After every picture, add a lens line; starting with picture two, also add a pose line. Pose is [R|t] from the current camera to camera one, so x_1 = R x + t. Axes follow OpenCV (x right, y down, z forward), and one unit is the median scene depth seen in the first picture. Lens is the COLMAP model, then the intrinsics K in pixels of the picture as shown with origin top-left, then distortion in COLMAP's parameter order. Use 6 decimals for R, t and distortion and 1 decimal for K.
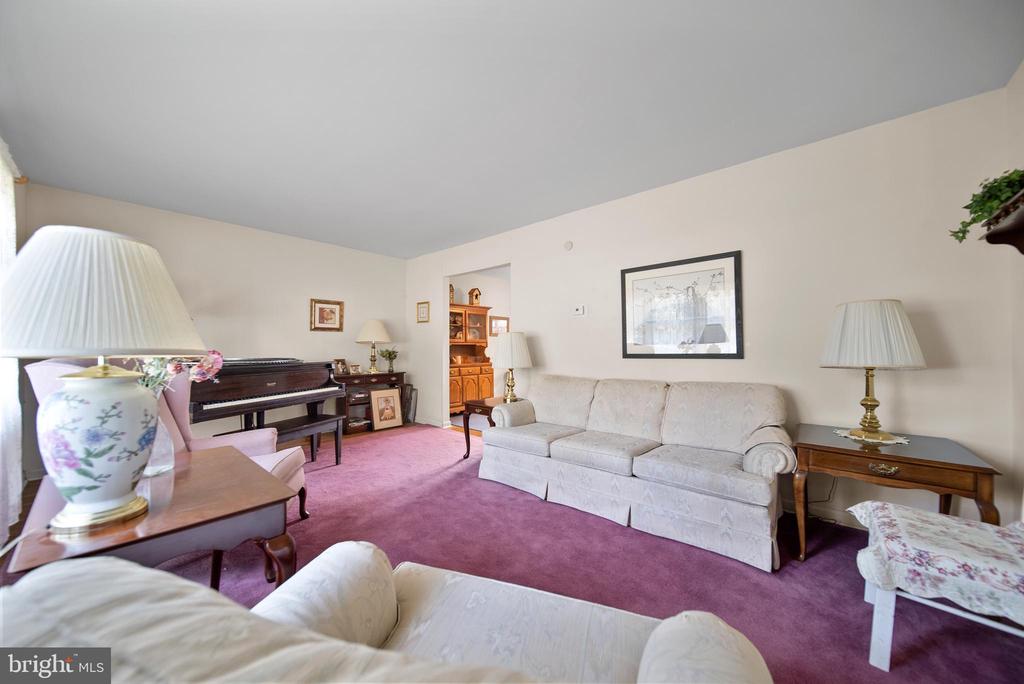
lens RADIAL K [[351.6, 0, 512.0], [0, 351.6, 342.0], [0, 0, 1]] dist [-0.000518, -0.003867]
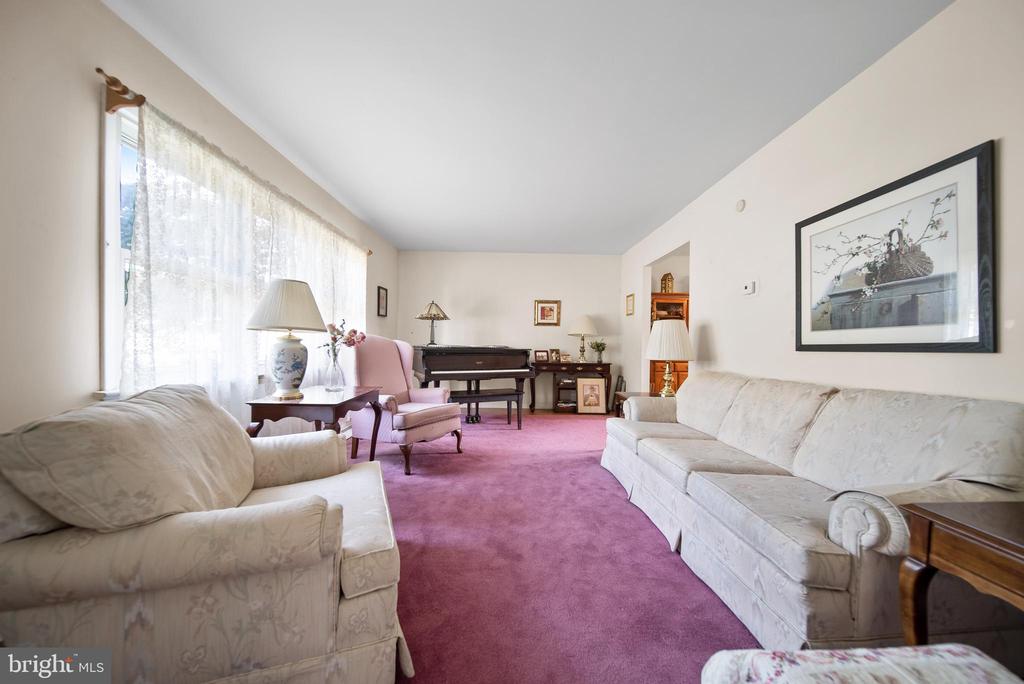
lens RADIAL K [[351.6, 0, 512.0], [0, 351.6, 342.0], [0, 0, 1]] dist [-0.000518, -0.003867]
pose [[0.686942, 0.007997, -0.726668, 0.346770], [-0.002836, 0.999961, 0.008324, 0.019350], [0.726706, -0.003658, 0.686939, 0.094074]]
